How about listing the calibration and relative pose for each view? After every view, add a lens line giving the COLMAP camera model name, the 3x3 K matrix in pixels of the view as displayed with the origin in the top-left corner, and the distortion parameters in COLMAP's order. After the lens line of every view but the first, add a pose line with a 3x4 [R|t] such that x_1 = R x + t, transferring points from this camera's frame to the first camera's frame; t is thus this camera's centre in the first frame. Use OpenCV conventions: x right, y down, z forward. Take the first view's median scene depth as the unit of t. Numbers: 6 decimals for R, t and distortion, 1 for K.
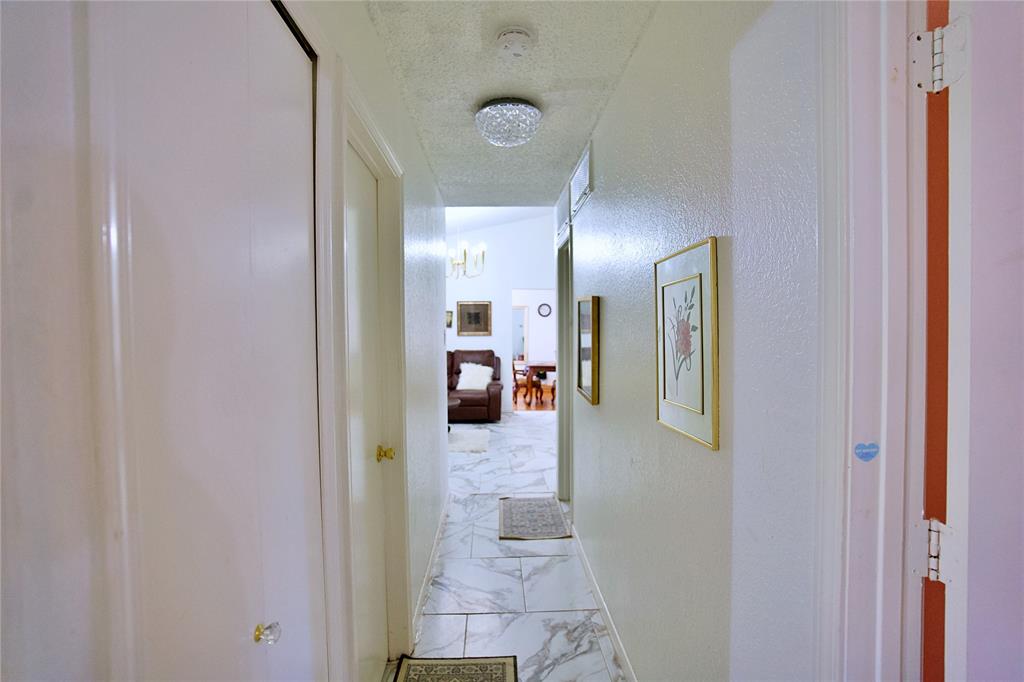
lens RADIAL K [[497.6, 0, 511.4], [0, 497.6, 339.6], [0, 0, 1]] dist [-0.040336, 0.001712]
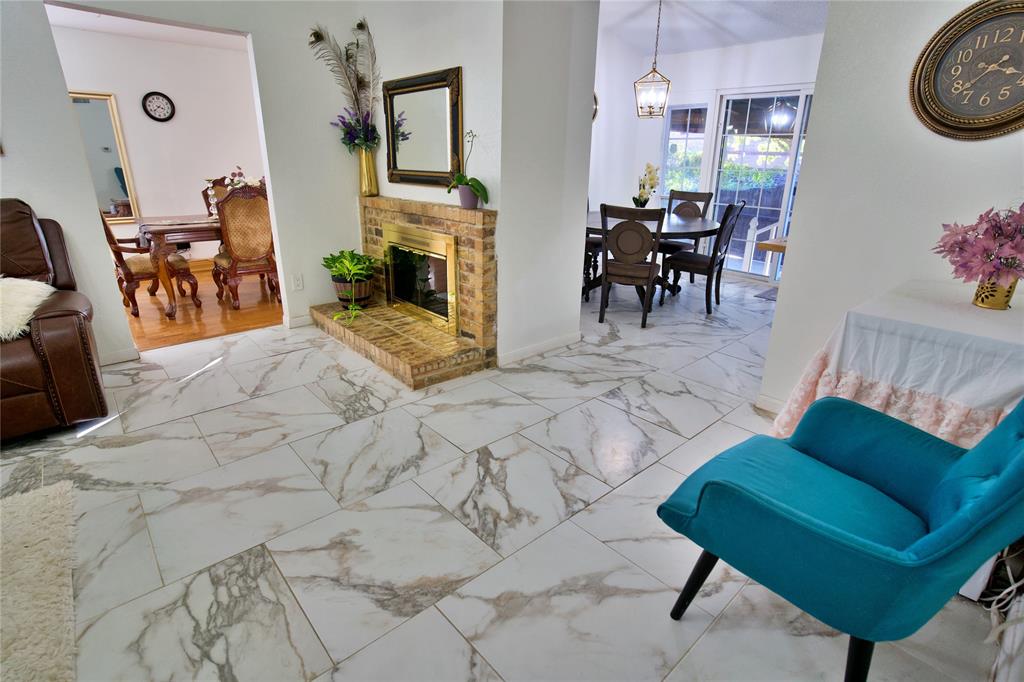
lens RADIAL K [[497.6, 0, 530.5], [0, 497.6, 344.3], [0, 0, 1]] dist [-0.040336, 0.001712]
pose [[0.755309, -0.205320, 0.622376, 0.000598], [-0.010147, 0.945880, 0.324358, 0.005772], [-0.655290, -0.251305, 0.712349, 0.442618]]
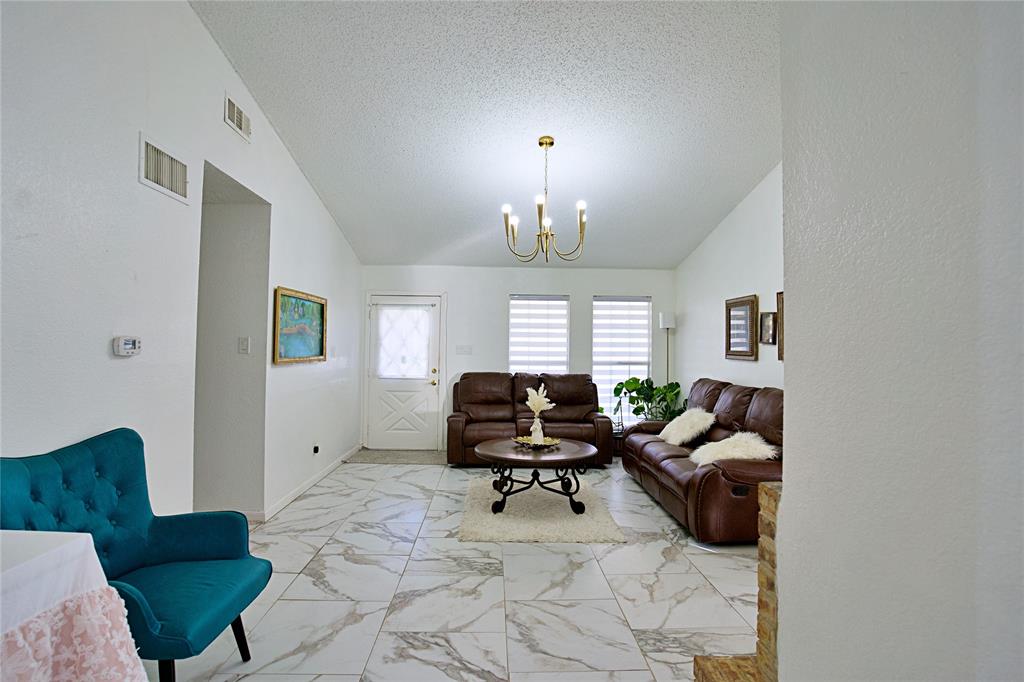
lens RADIAL K [[497.6, 0, 512.1], [0, 497.6, 342.2], [0, 0, 1]] dist [-0.040336, 0.001712]
pose [[-0.002948, -0.002622, -0.999992, 0.326069], [-0.036583, 0.999327, -0.002512, -0.012441], [0.999326, 0.036575, -0.003042, 0.612533]]
